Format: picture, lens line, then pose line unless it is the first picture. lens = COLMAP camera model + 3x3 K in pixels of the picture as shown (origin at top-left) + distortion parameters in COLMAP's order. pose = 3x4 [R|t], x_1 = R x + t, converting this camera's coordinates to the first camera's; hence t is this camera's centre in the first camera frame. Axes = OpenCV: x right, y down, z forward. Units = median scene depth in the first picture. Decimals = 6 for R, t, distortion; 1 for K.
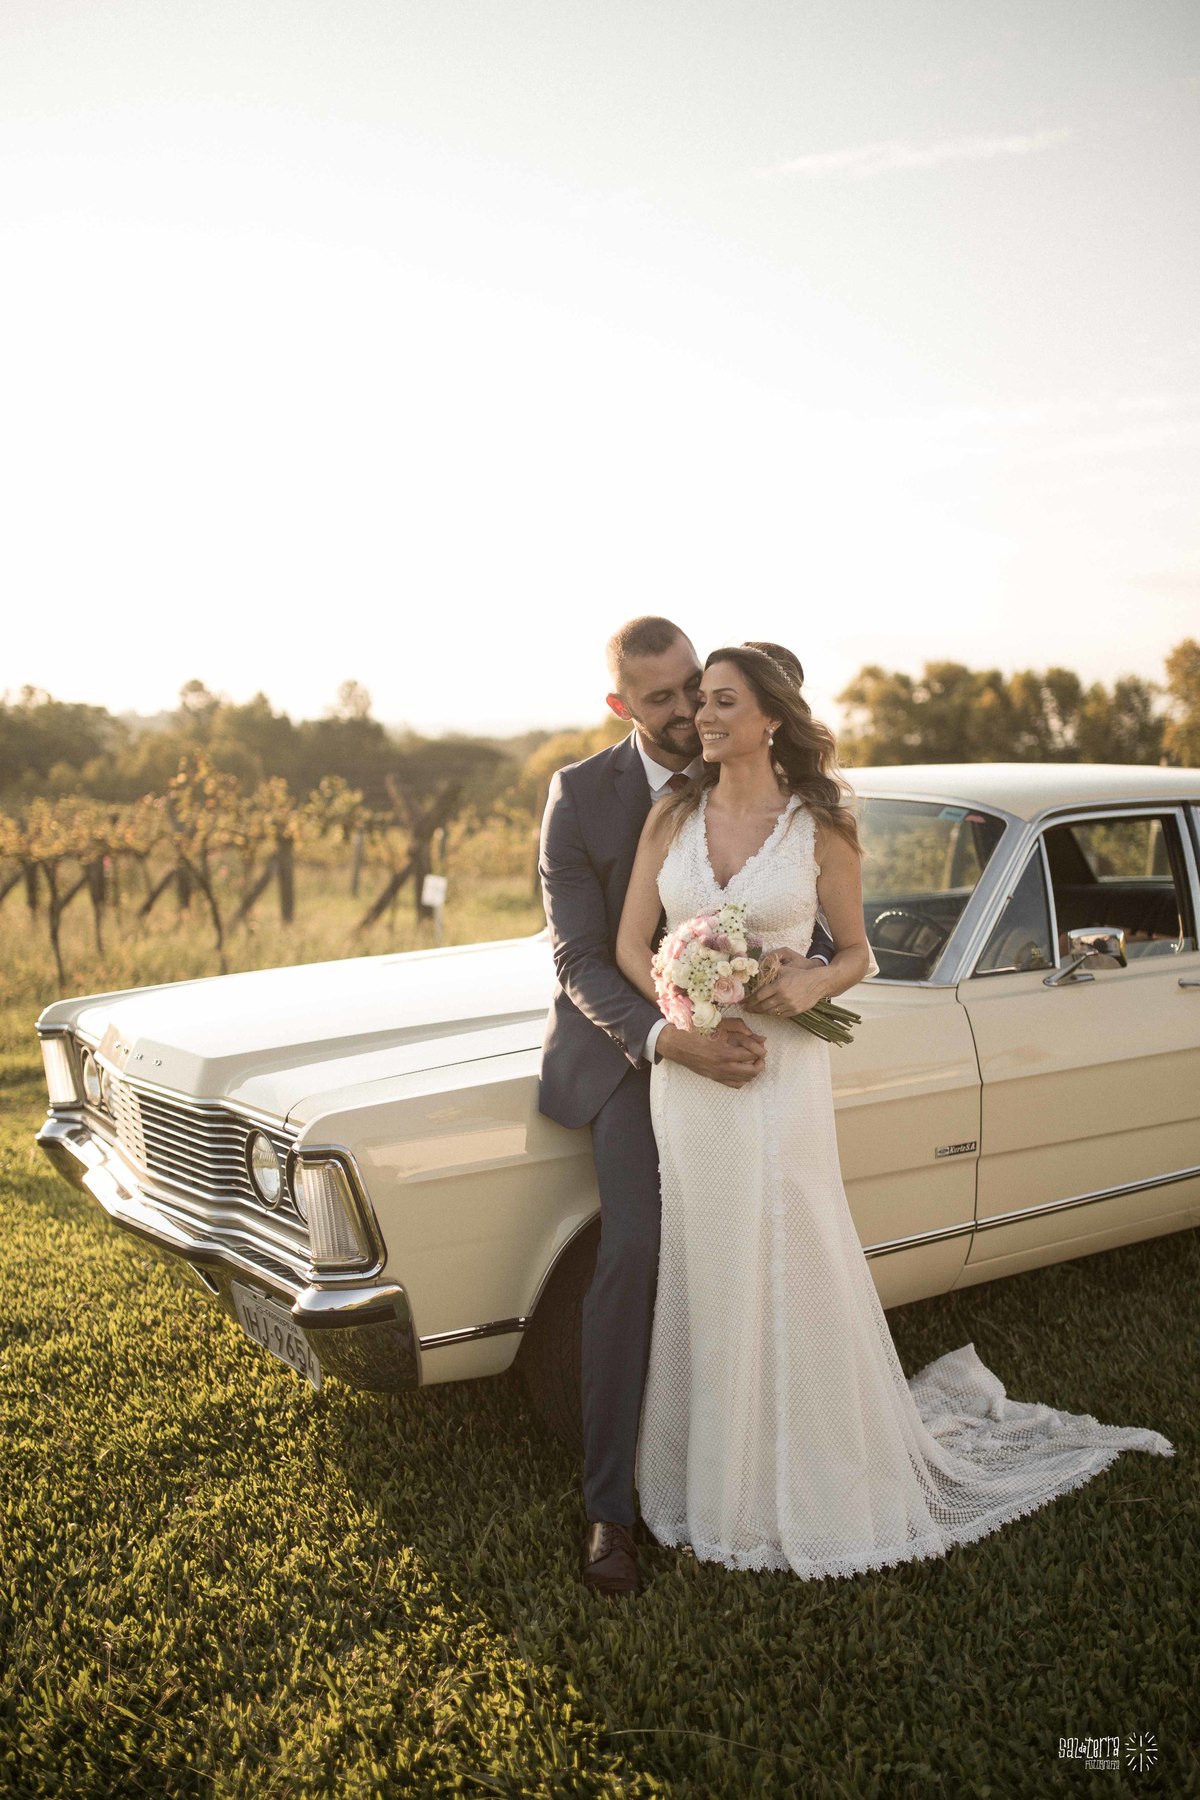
lens RADIAL K [[1809.3, 0, 600.1], [0, 1809.3, 918.9], [0, 0, 1]] dist [-0.044543, 0.014191]
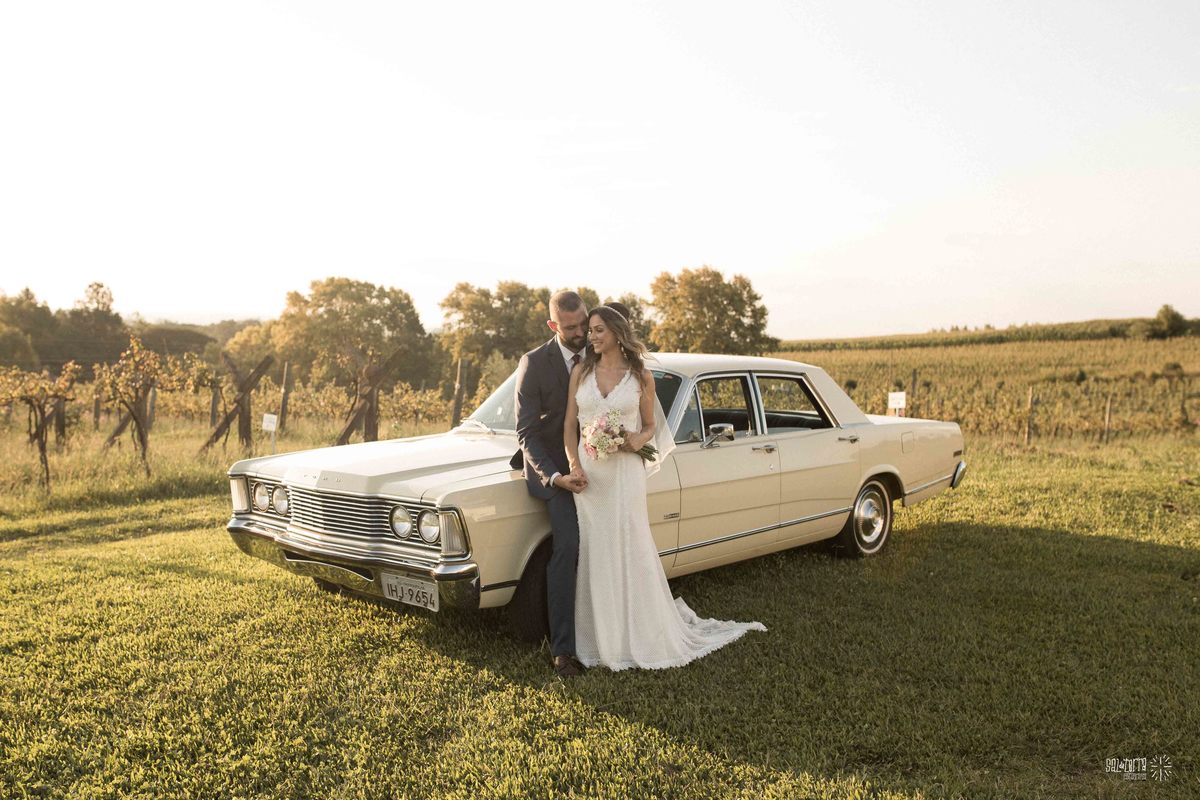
lens RADIAL K [[1206.2, 0, 600.0], [0, 1206.2, 400.0], [0, 0, 1]] dist [-0.044543, 0.014191]
pose [[0.966259, 0.006118, 0.257501, -0.339568], [0.004801, 0.999116, -0.041753, 0.047220], [-0.257529, 0.041581, 0.965375, -0.570946]]
